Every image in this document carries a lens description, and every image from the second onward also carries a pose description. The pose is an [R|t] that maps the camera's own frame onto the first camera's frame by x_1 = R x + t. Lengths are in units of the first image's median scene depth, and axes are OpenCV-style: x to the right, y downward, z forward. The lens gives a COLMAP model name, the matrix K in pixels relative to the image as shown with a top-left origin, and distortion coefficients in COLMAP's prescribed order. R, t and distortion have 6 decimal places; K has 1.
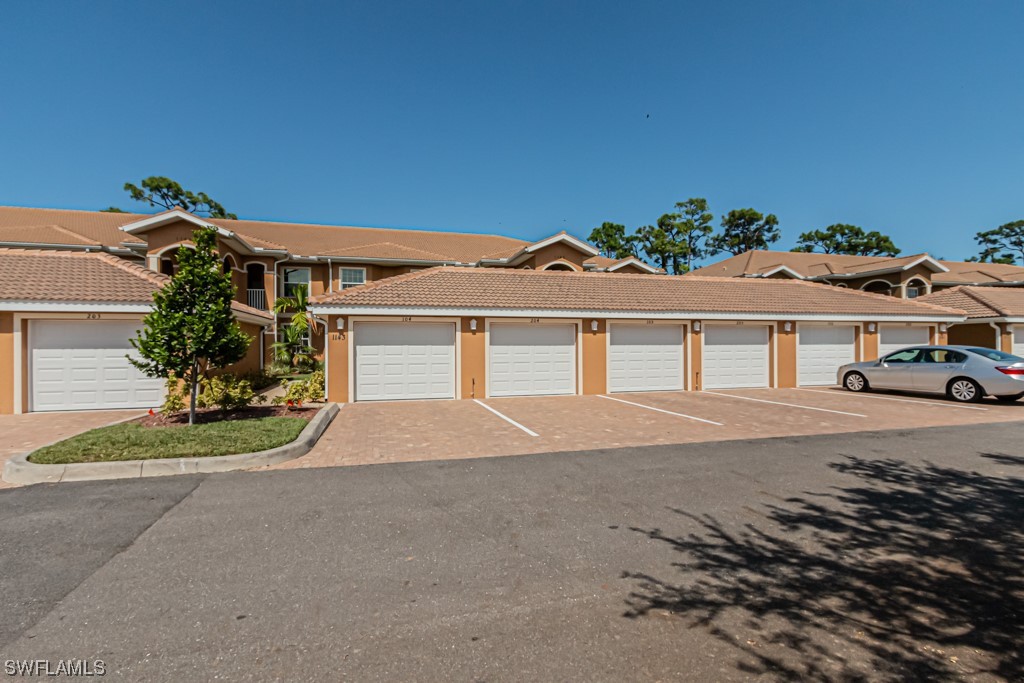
lens RADIAL K [[464.8, 0, 512.0], [0, 464.8, 341.5], [0, 0, 1]] dist [0.000667, 0.000028]
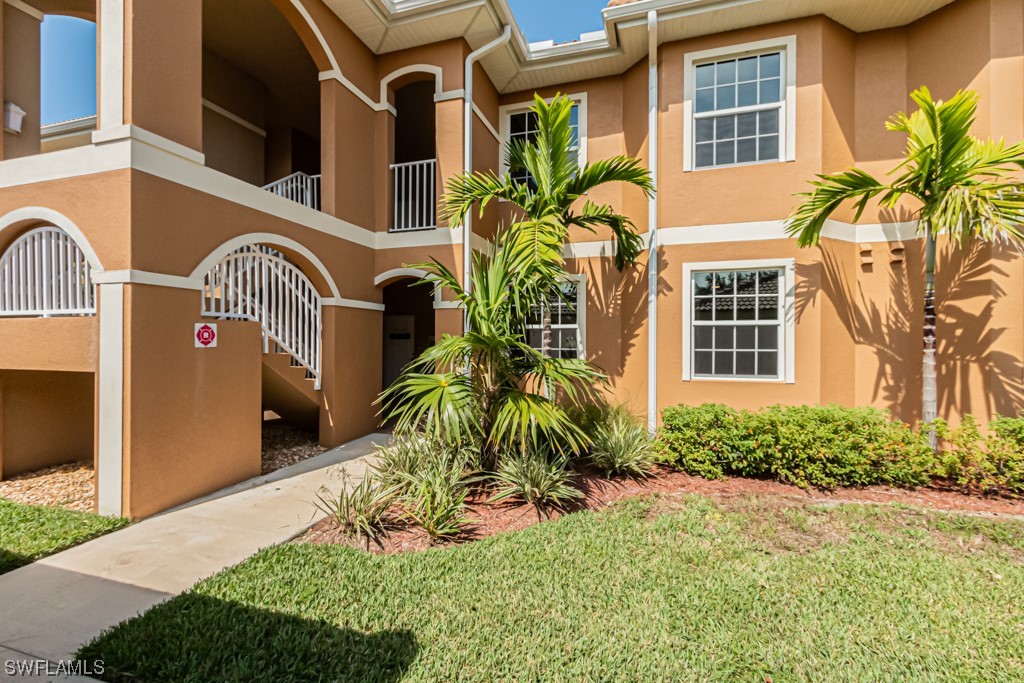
lens RADIAL K [[464.8, 0, 512.0], [0, 464.8, 341.5], [0, 0, 1]] dist [0.000667, 0.000028]
pose [[0.831108, 0.008239, -0.556051, -0.307052], [-0.006580, 0.999966, 0.004983, 0.001137], [0.556073, -0.000482, 0.831133, 0.730414]]
